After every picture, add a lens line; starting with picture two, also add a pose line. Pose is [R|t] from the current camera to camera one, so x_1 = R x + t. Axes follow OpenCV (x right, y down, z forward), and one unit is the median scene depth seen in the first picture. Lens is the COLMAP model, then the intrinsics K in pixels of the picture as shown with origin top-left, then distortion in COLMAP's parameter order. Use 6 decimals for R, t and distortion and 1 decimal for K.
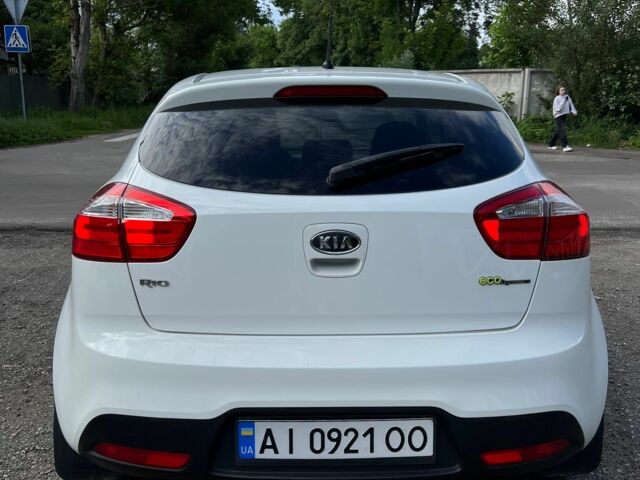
lens RADIAL K [[631.0, 0, 320.0], [0, 631.0, 240.0], [0, 0, 1]] dist [0.091397, -0.171217]
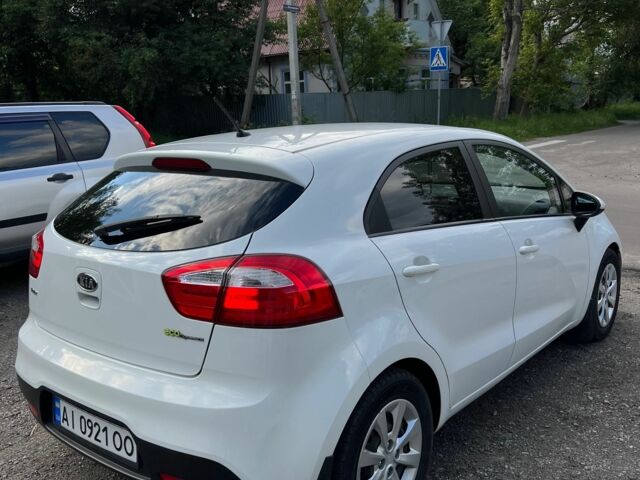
lens RADIAL K [[631.0, 0, 320.0], [0, 631.0, 240.0], [0, 0, 1]] dist [0.091397, -0.171217]
pose [[0.768763, 0.101098, -0.631493, 1.197433], [-0.104111, 0.994038, 0.032397, -0.173925], [0.631003, 0.040839, 0.774705, 0.239837]]
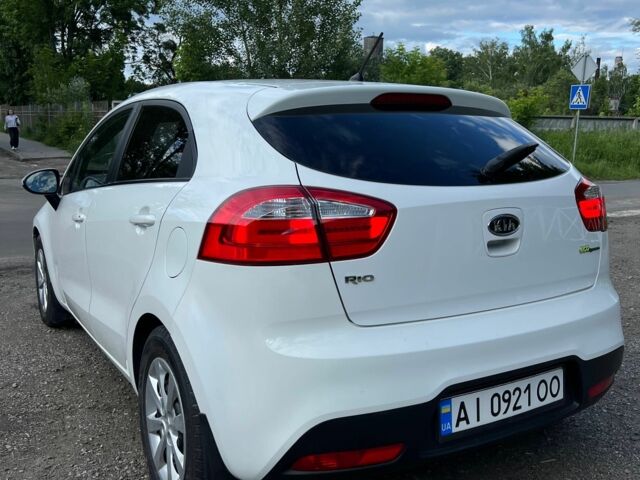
lens RADIAL K [[631.0, 0, 320.0], [0, 631.0, 240.0], [0, 0, 1]] dist [0.091397, -0.171217]
pose [[0.868795, -0.075284, 0.489416, -0.789313], [0.099688, 0.994730, -0.023951, 0.023670], [-0.485034, 0.069597, 0.871721, 0.150832]]
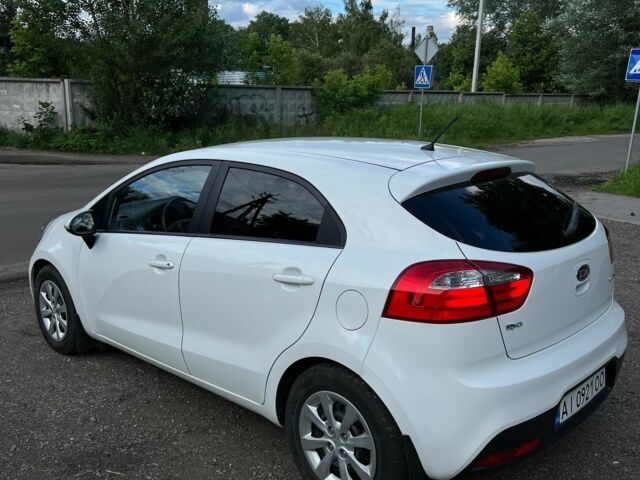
lens RADIAL K [[630.7, 0, 320.0], [0, 630.7, 240.0], [0, 0, 1]] dist [0.089350, -0.246150]
pose [[0.713637, -0.148438, 0.684608, -1.467769], [0.149212, 0.987074, 0.058480, -0.259167], [-0.684439, 0.060418, 0.726562, 0.264826]]
